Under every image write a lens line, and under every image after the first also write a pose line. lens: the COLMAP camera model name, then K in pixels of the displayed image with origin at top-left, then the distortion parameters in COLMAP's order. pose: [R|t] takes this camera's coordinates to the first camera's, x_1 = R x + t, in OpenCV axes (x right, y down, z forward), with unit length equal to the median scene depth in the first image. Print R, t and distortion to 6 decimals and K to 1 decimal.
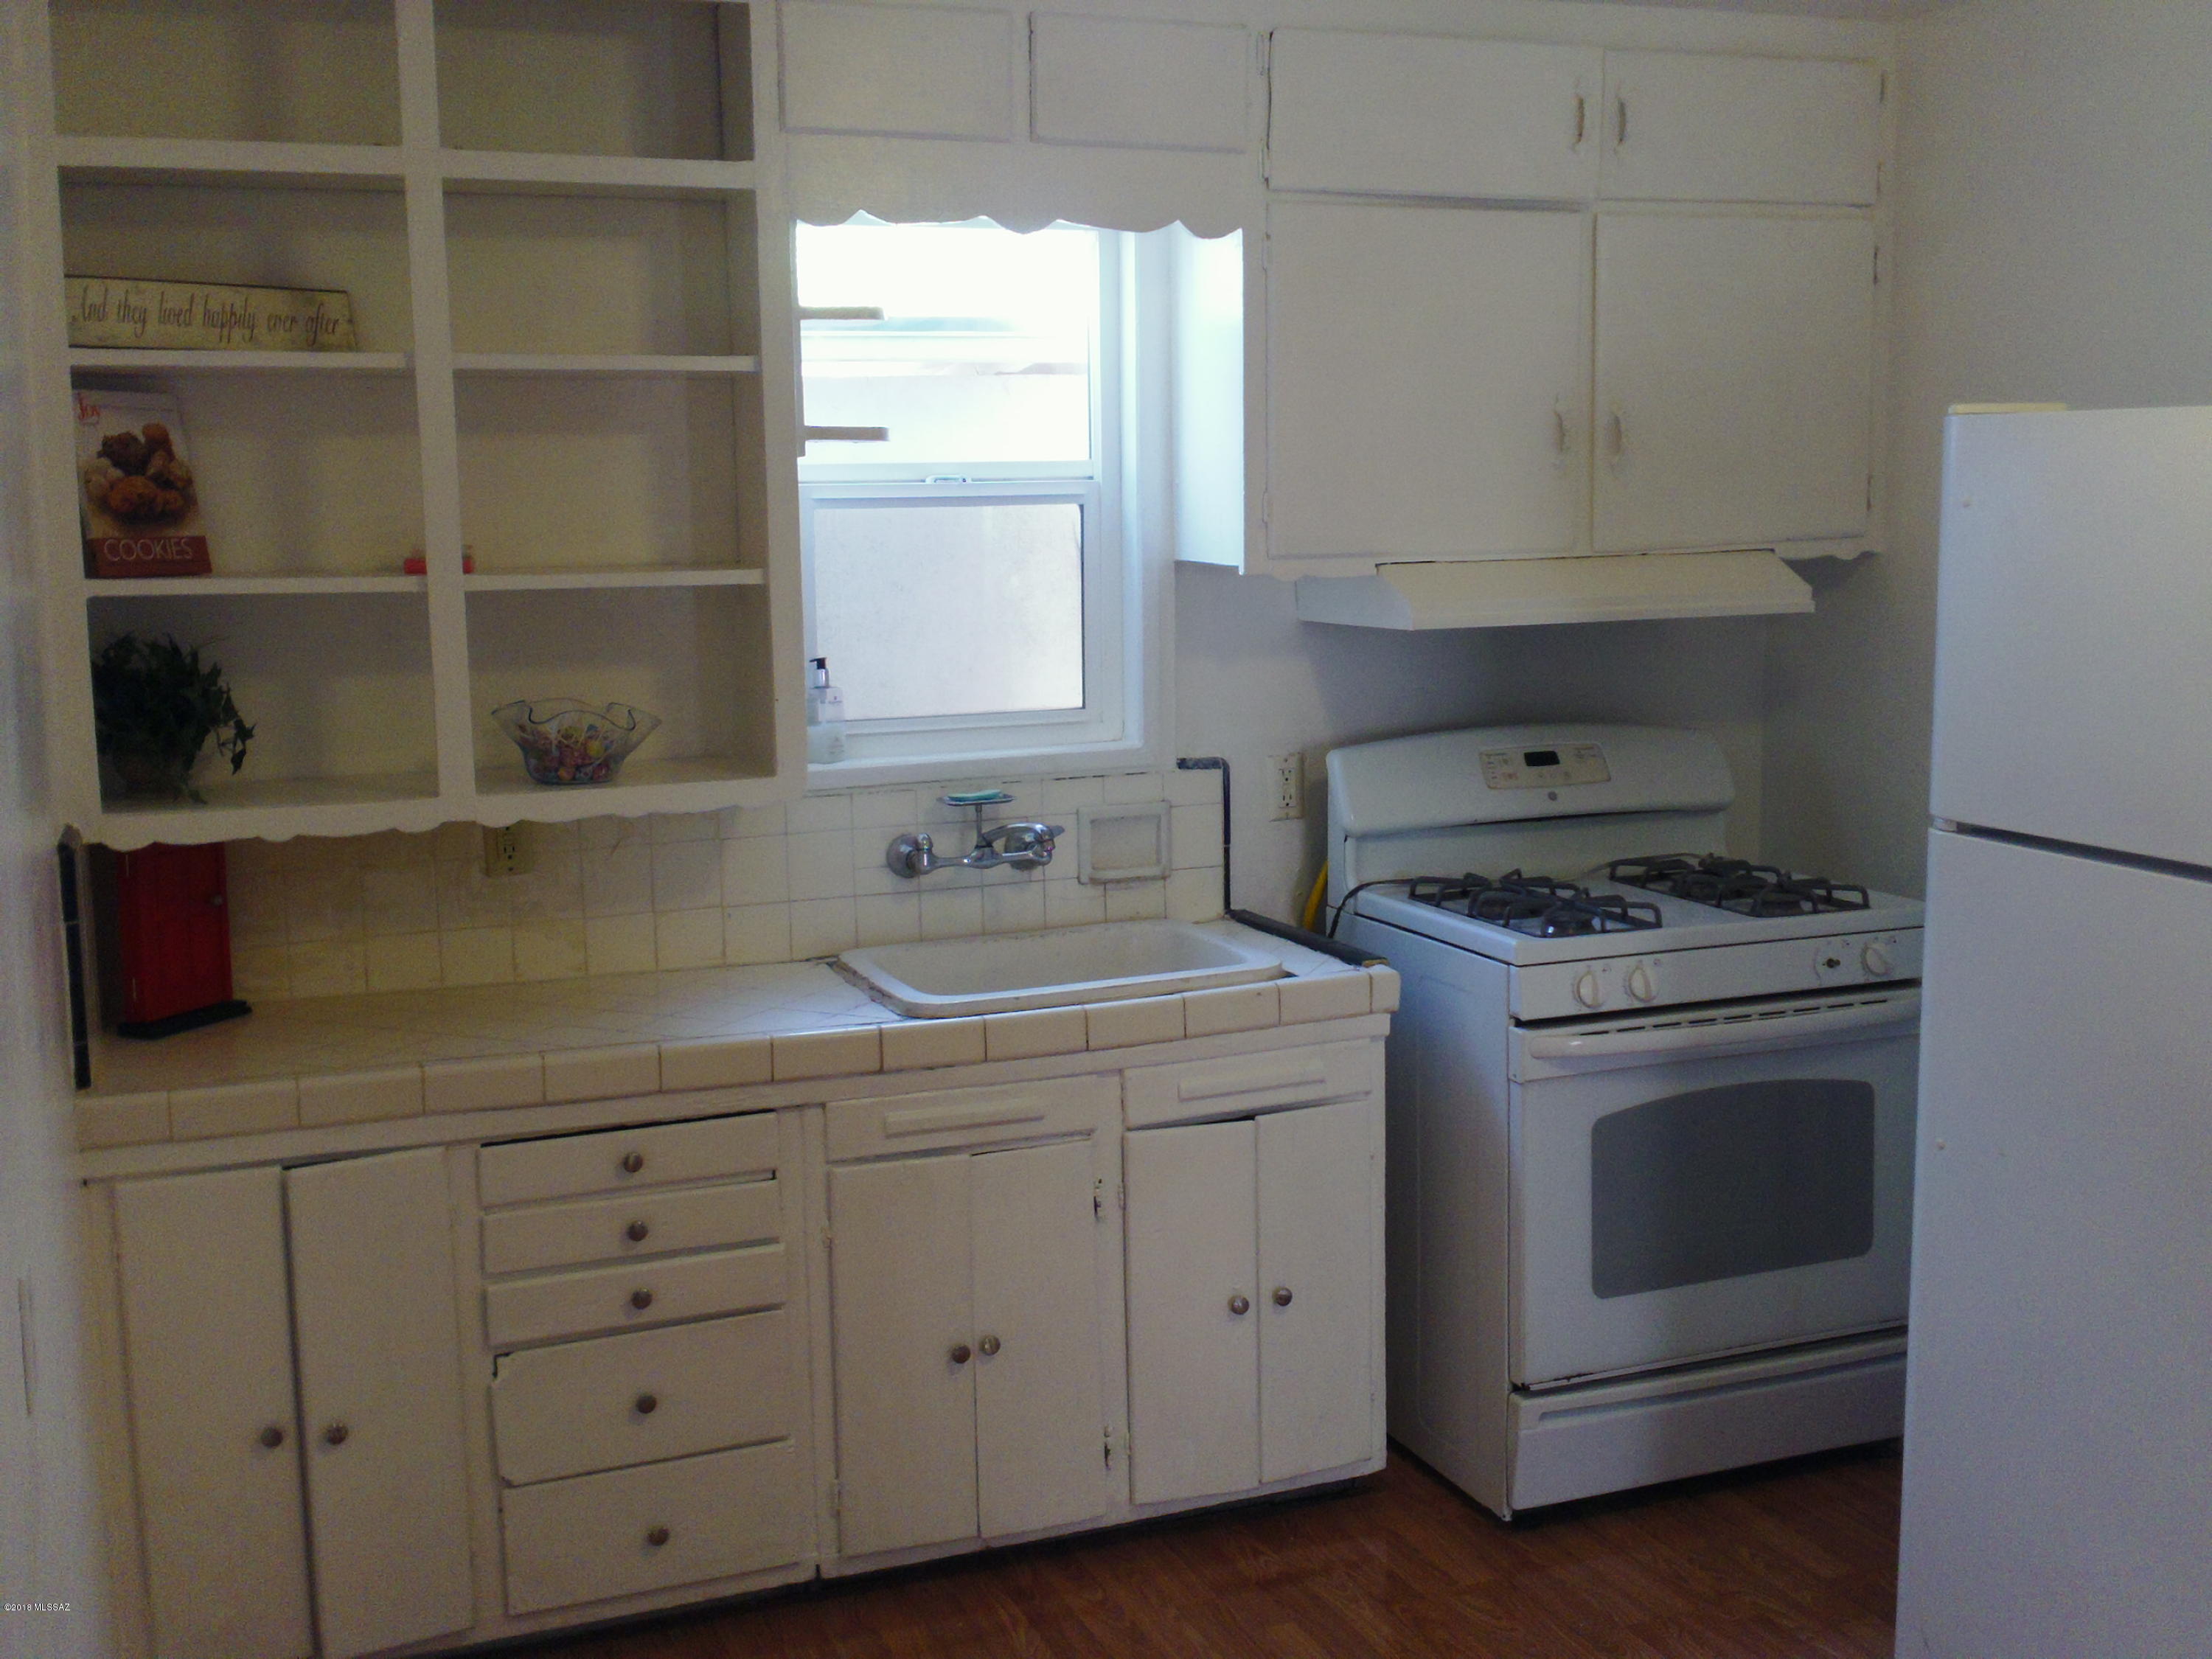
lens RADIAL K [[2408.8, 0, 1129.9], [0, 2408.8, 830.1], [0, 0, 1]] dist [0.026916, -0.135402]
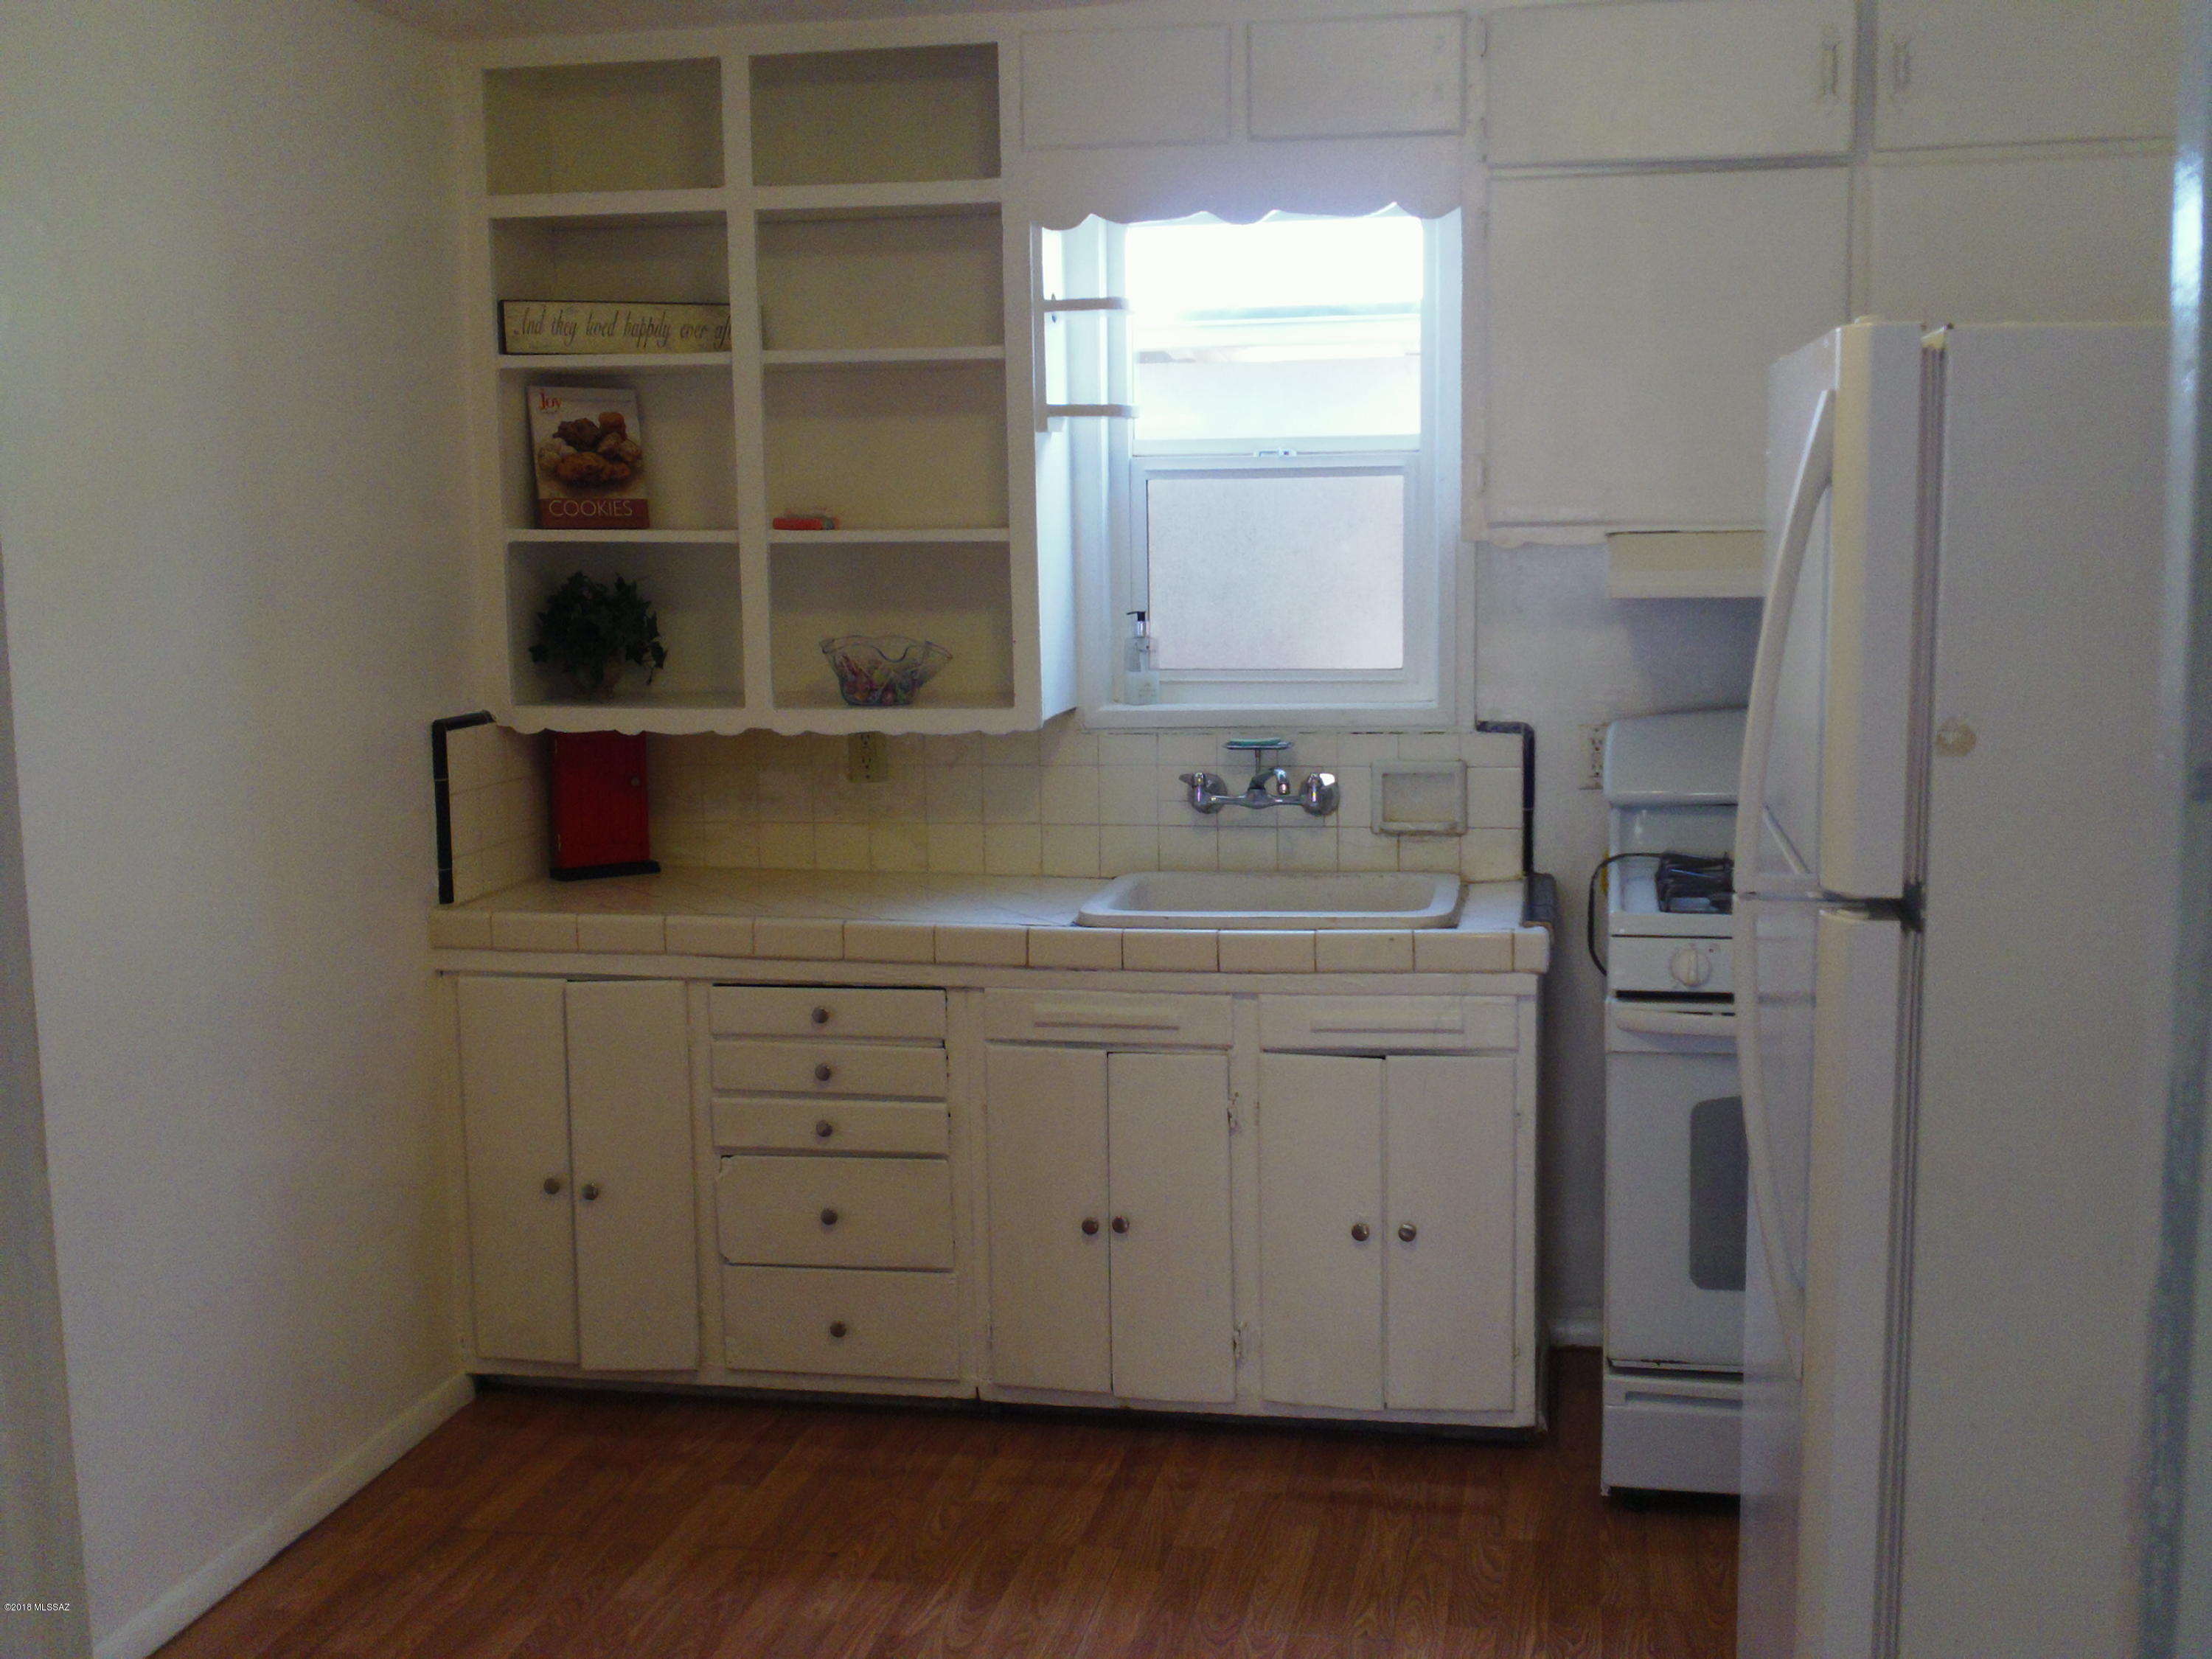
lens RADIAL K [[2408.8, 0, 1129.9], [0, 2408.8, 830.1], [0, 0, 1]] dist [0.026916, -0.135402]
pose [[0.840560, 0.075501, -0.536431, 0.537293], [-0.074948, 0.996925, 0.022874, 0.005474], [0.536508, 0.020977, 0.843634, 0.055621]]
